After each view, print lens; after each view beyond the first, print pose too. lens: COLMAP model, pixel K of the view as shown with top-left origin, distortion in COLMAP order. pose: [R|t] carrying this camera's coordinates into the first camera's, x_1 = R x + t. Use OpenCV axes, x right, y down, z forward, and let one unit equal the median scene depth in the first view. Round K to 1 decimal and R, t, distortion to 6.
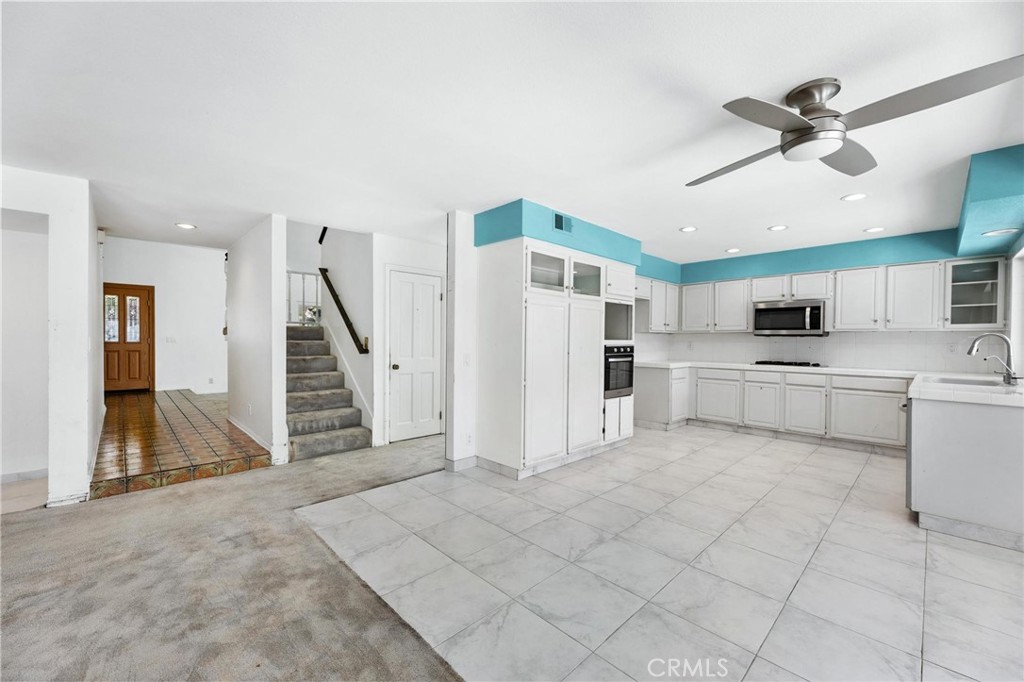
lens RADIAL K [[411.3, 0, 509.3], [0, 411.3, 342.1], [0, 0, 1]] dist [0.000392, 0.000095]
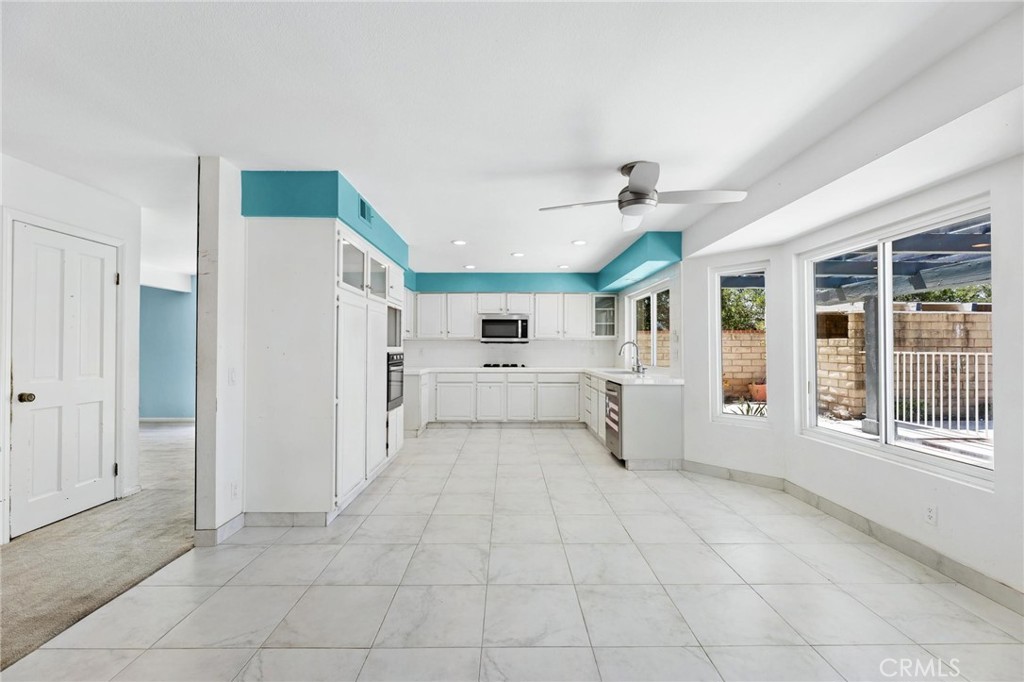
lens RADIAL K [[423.4, 0, 512.0], [0, 423.4, 341.0], [0, 0, 1]] dist [-0.002813, -0.000323]
pose [[0.684682, 0.005255, 0.728823, -0.266540], [0.008630, 0.999845, -0.015316, -0.001459], [-0.728791, 0.016776, 0.684531, 0.150465]]
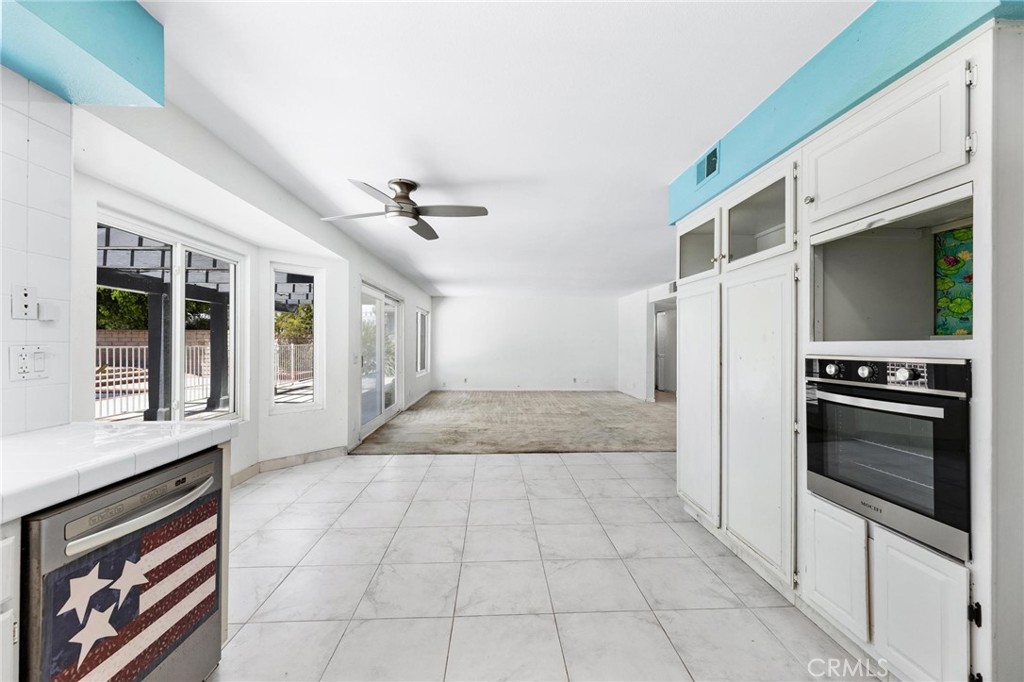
lens RADIAL K [[411.3, 0, 509.3], [0, 411.3, 342.1], [0, 0, 1]] dist [0.000392, 0.000095]
pose [[-0.665904, -0.009847, -0.745972, 0.726800], [-0.011264, 0.999932, -0.003145, -0.000529], [0.745952, 0.006308, -0.665970, 1.052912]]
